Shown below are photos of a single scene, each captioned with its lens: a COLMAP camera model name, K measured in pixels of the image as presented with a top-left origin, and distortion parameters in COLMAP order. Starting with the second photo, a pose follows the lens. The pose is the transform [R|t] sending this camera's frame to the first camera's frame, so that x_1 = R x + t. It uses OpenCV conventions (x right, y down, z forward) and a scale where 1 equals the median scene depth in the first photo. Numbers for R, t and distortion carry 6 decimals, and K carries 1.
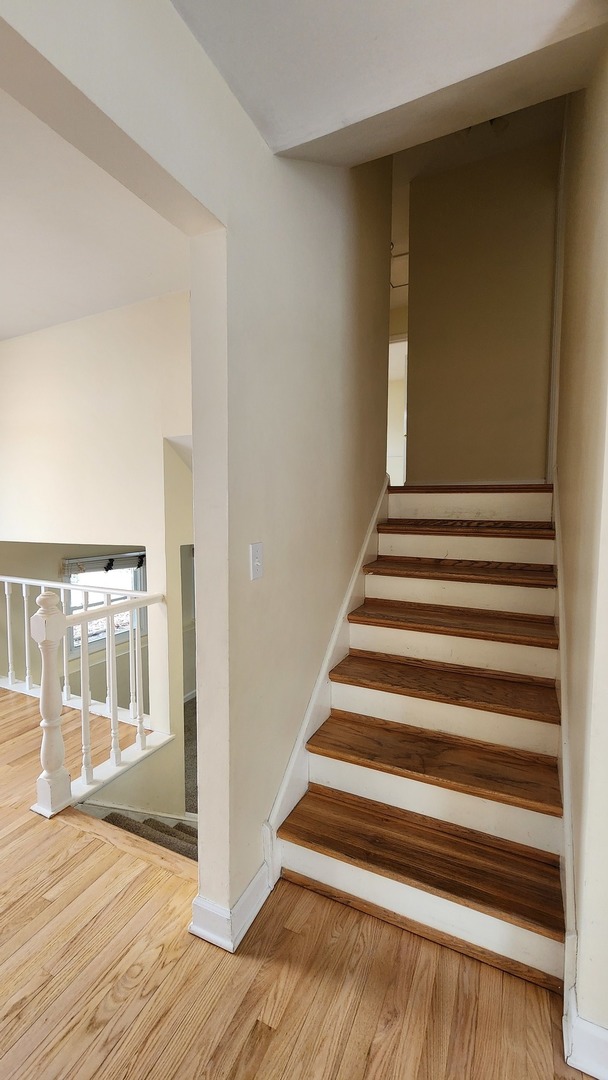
lens RADIAL K [[447.5, 0, 300.1], [0, 447.5, 544.3], [0, 0, 1]] dist [-0.000996, 0.000168]
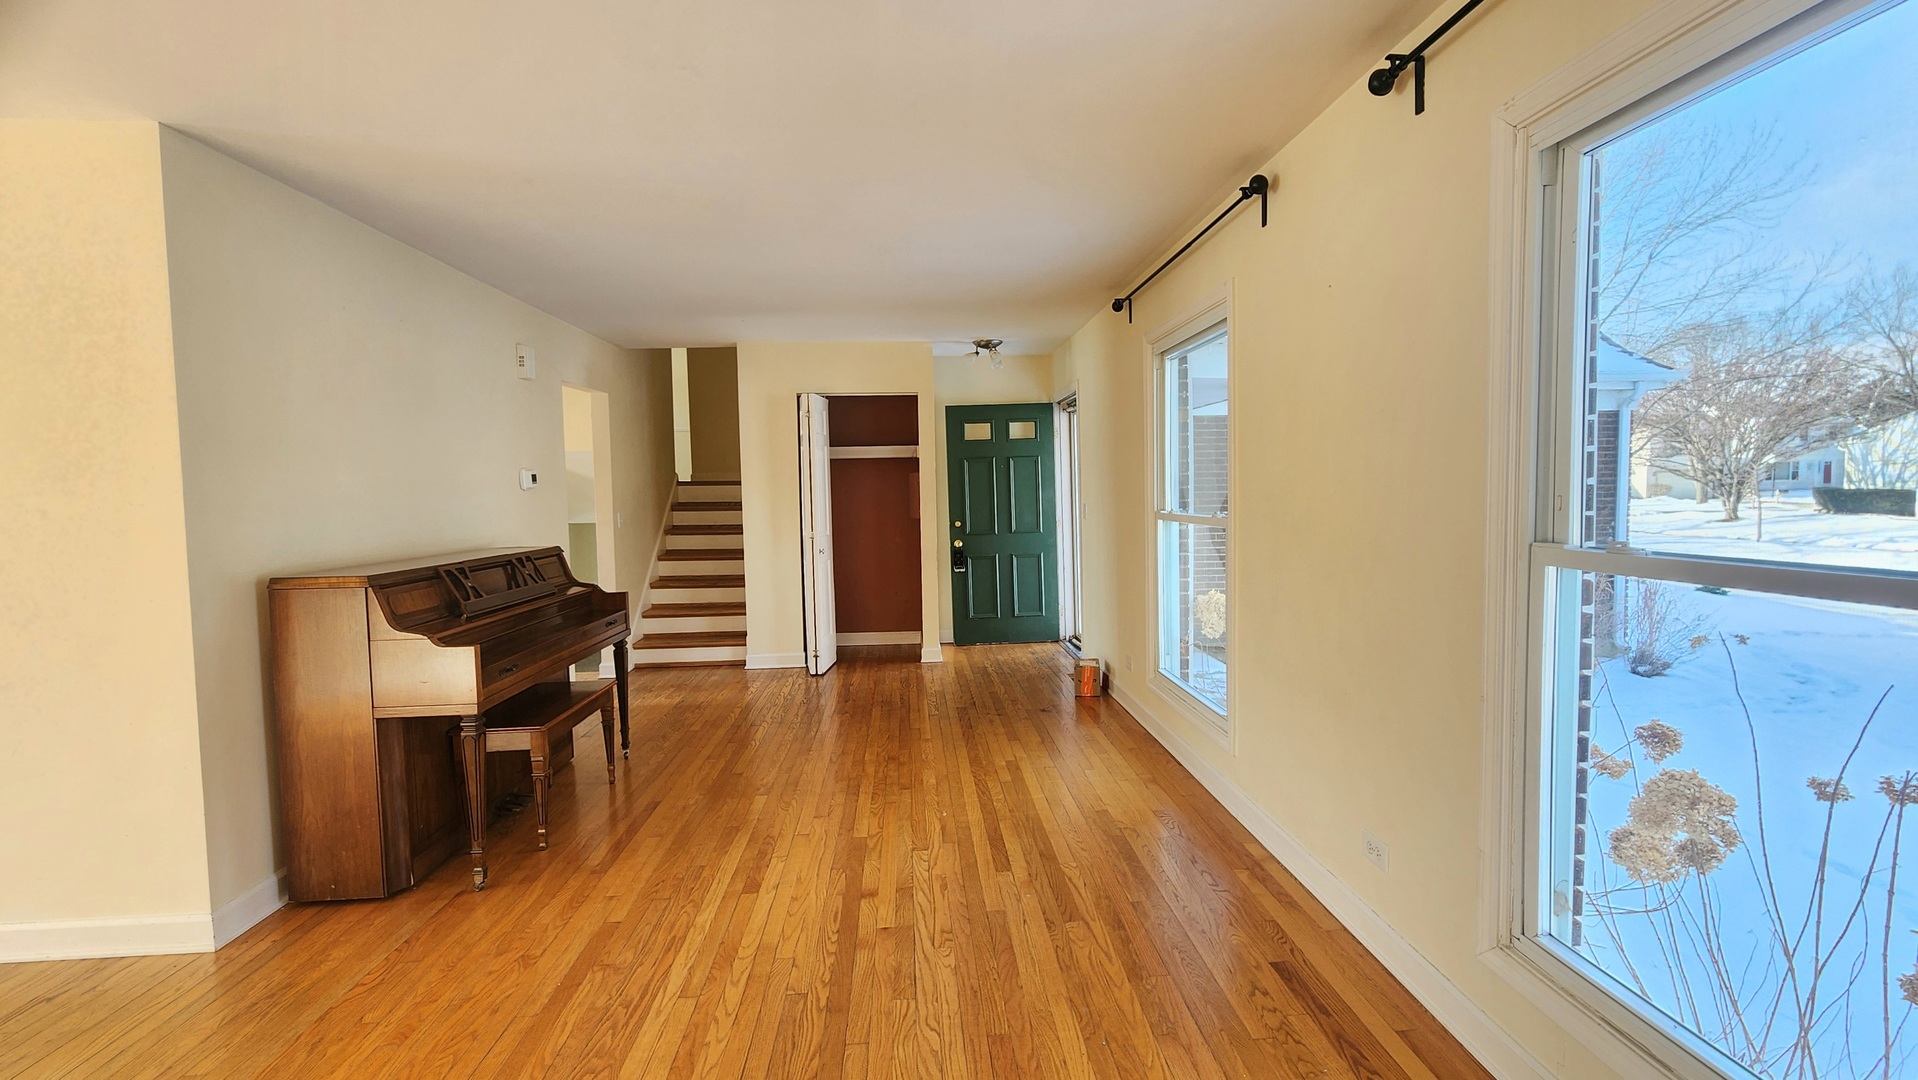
lens RADIAL K [[794.7, 0, 969.9], [0, 794.7, 530.1], [0, 0, 1]] dist [-0.000996, 0.000168]
pose [[0.859506, -0.046816, 0.508976, -0.356101], [0.061399, 0.998043, -0.011884, 0.138554], [-0.507424, 0.041465, 0.860698, -1.954559]]
